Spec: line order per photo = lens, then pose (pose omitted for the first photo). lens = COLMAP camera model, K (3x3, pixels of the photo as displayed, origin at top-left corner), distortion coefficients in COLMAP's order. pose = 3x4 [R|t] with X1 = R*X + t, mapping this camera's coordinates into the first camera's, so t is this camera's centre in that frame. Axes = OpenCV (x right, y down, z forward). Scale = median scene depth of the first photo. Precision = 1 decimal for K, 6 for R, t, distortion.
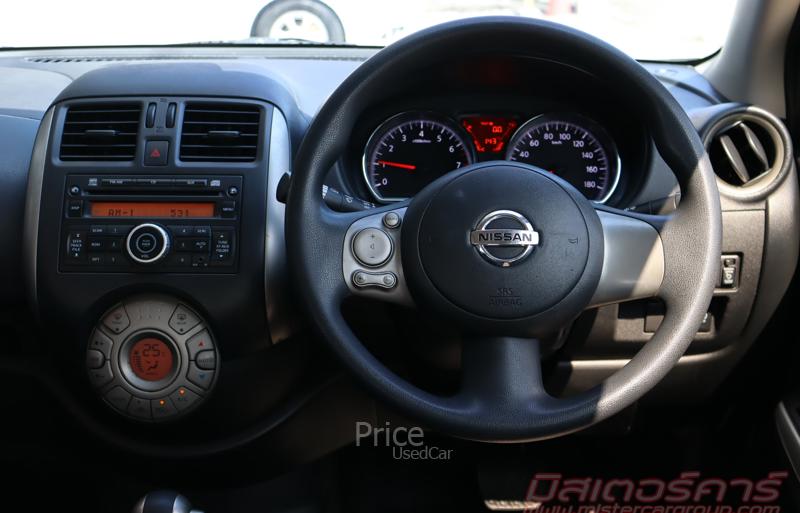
lens RADIAL K [[1131.0, 0, 399.7], [0, 1131.0, 257.0], [0, 0, 1]] dist [0.018048, 0.000000]
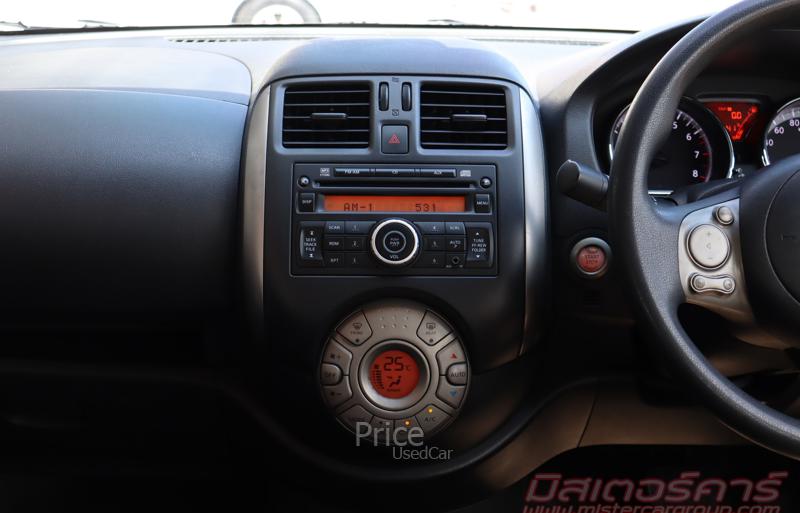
lens RADIAL K [[1124.2, 0, 400.7], [0, 1124.2, 257.9], [0, 0, 1]] dist [0.002526, 0.000000]
pose [[0.999156, -0.001833, 0.041037, -0.249607], [0.001696, 0.999993, 0.003383, -0.002732], [-0.041043, -0.003310, 0.999152, 0.128591]]
